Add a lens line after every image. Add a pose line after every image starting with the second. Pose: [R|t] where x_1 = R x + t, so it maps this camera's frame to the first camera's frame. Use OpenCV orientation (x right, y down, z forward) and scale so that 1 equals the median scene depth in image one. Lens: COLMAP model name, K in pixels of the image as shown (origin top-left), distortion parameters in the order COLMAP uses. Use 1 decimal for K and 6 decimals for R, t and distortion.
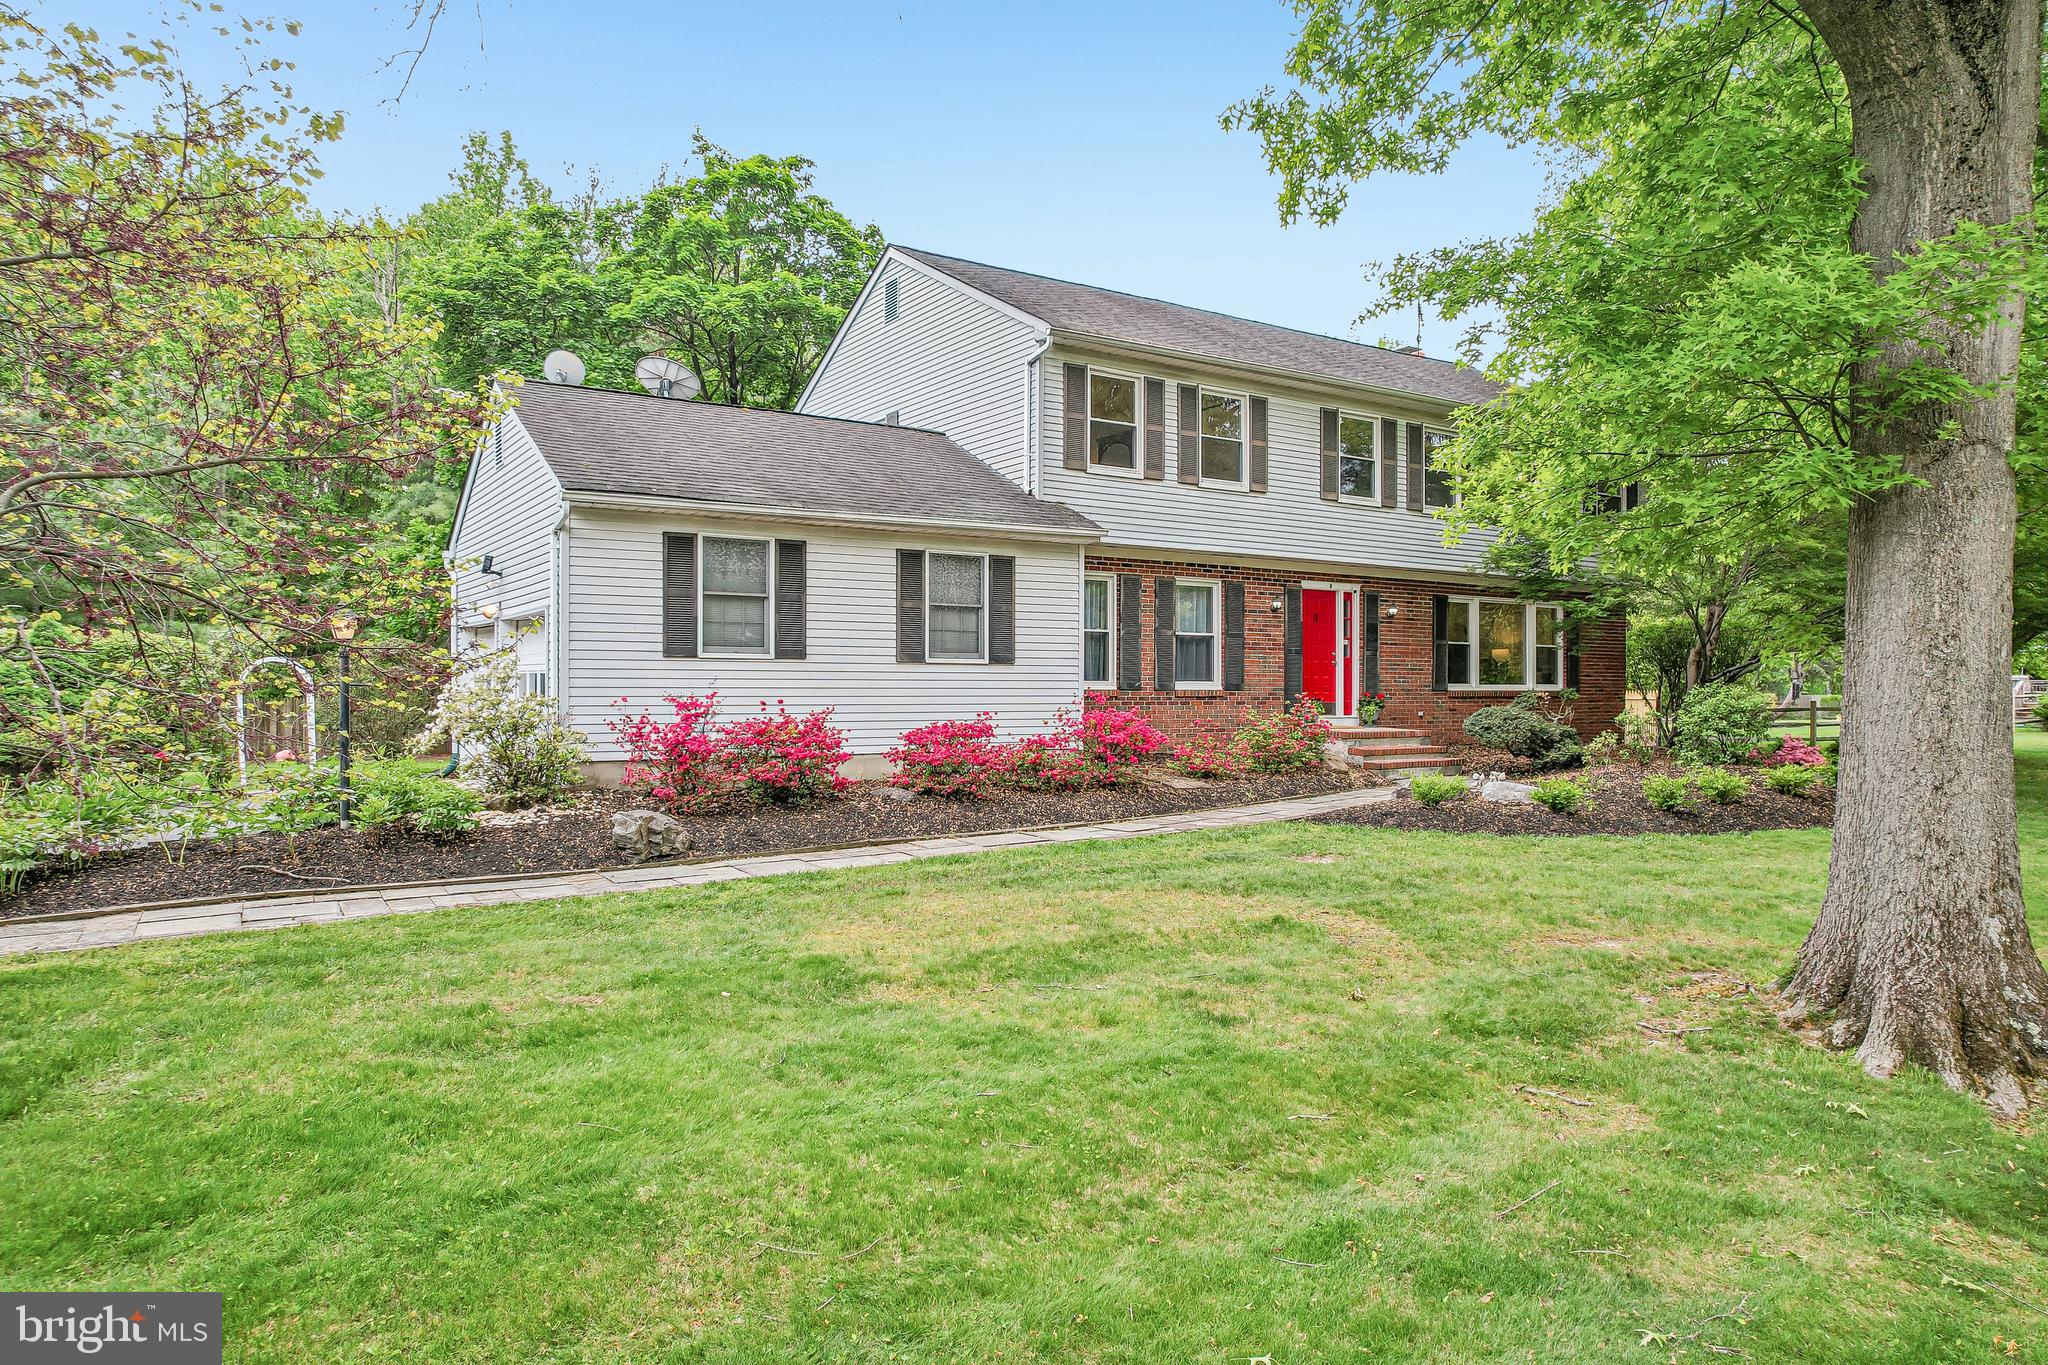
lens RADIAL K [[1303.8, 0, 1033.4], [0, 1303.8, 692.0], [0, 0, 1]] dist [-0.061512, 0.001112]
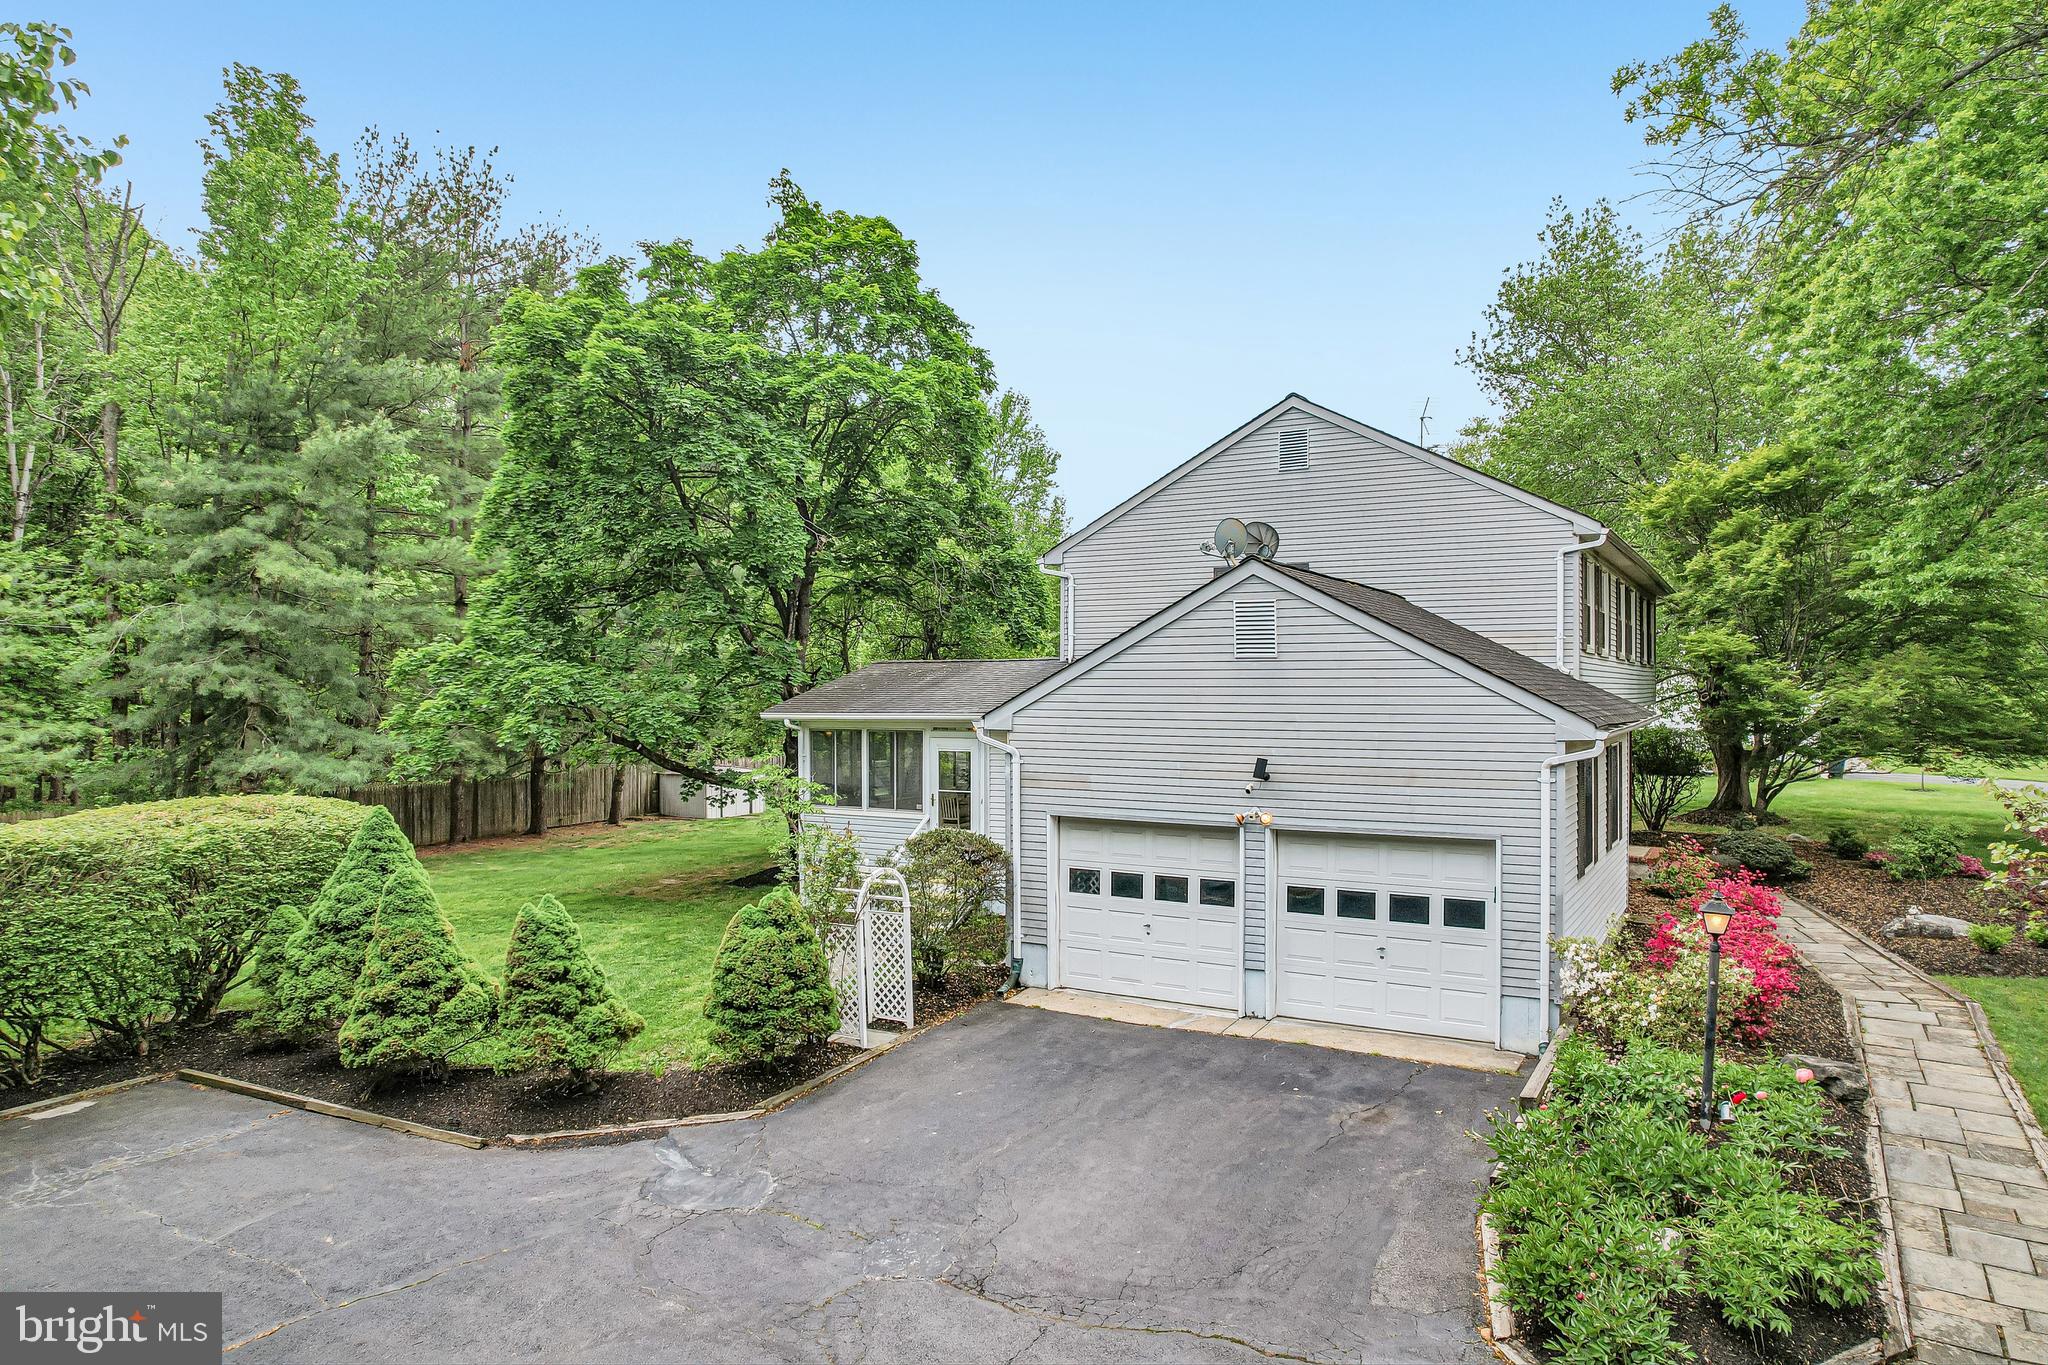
lens RADIAL K [[1318.8, 0, 1024.0], [0, 1318.8, 682.5], [0, 0, 1]] dist [-0.069769, 0.039794]
pose [[0.893984, -0.002696, 0.448091, -0.852218], [0.004846, 0.999982, -0.003652, -0.136089], [-0.448073, 0.005436, 0.893980, 0.210474]]
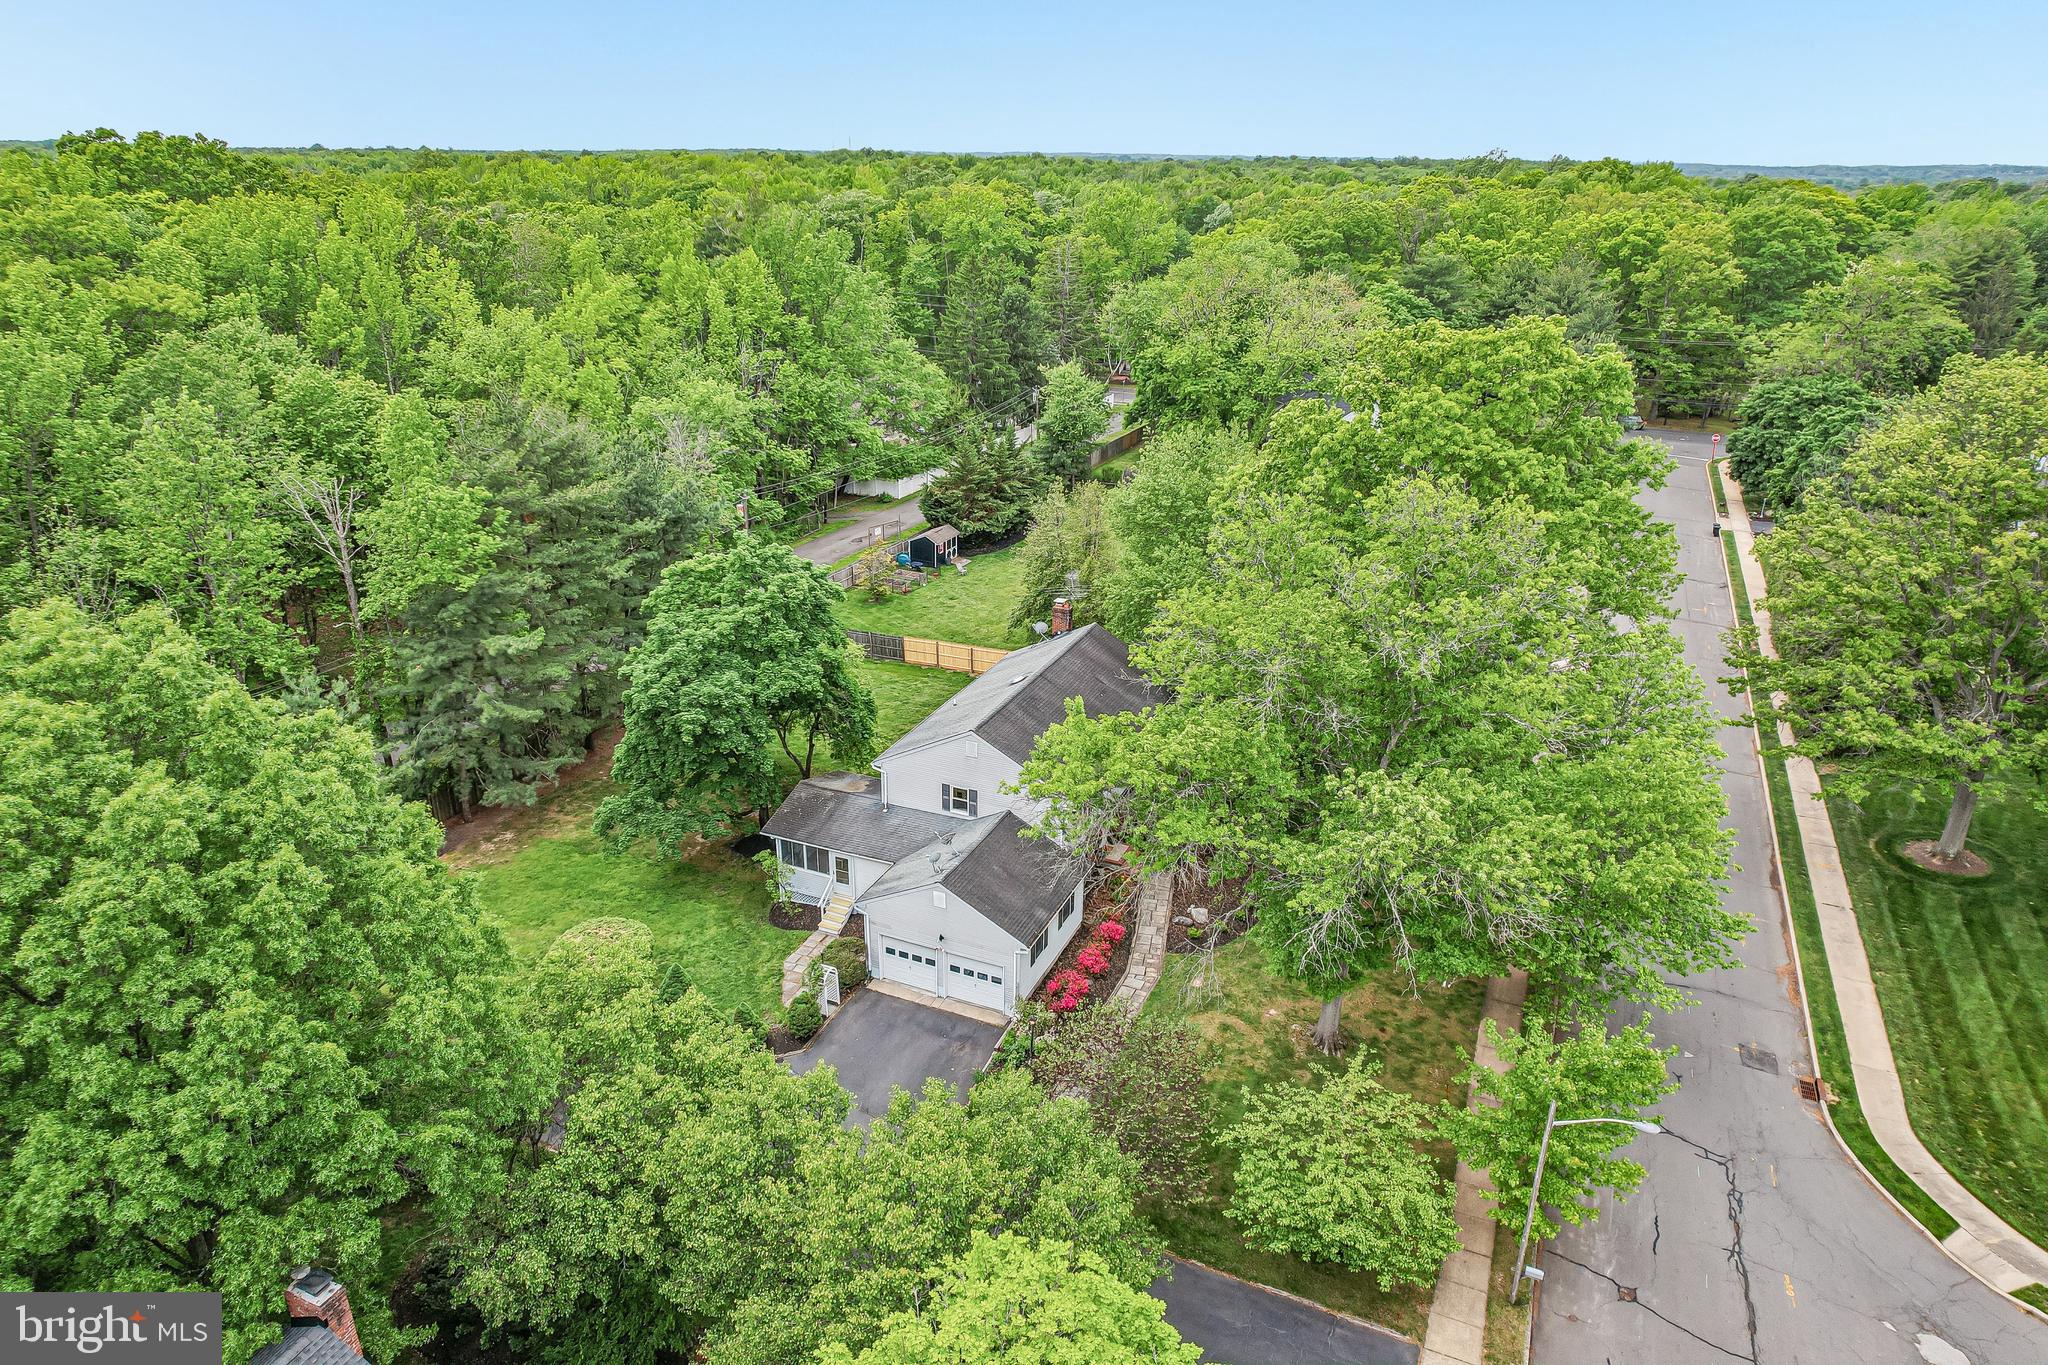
lens RADIAL K [[1318.8, 0, 1024.0], [0, 1318.8, 682.5], [0, 0, 1]] dist [-0.069769, 0.039794]
pose [[0.833339, -0.200335, 0.515181, -1.510572], [-0.004748, 0.929384, 0.369083, -1.571161], [-0.552741, -0.310018, 0.773541, -1.161088]]
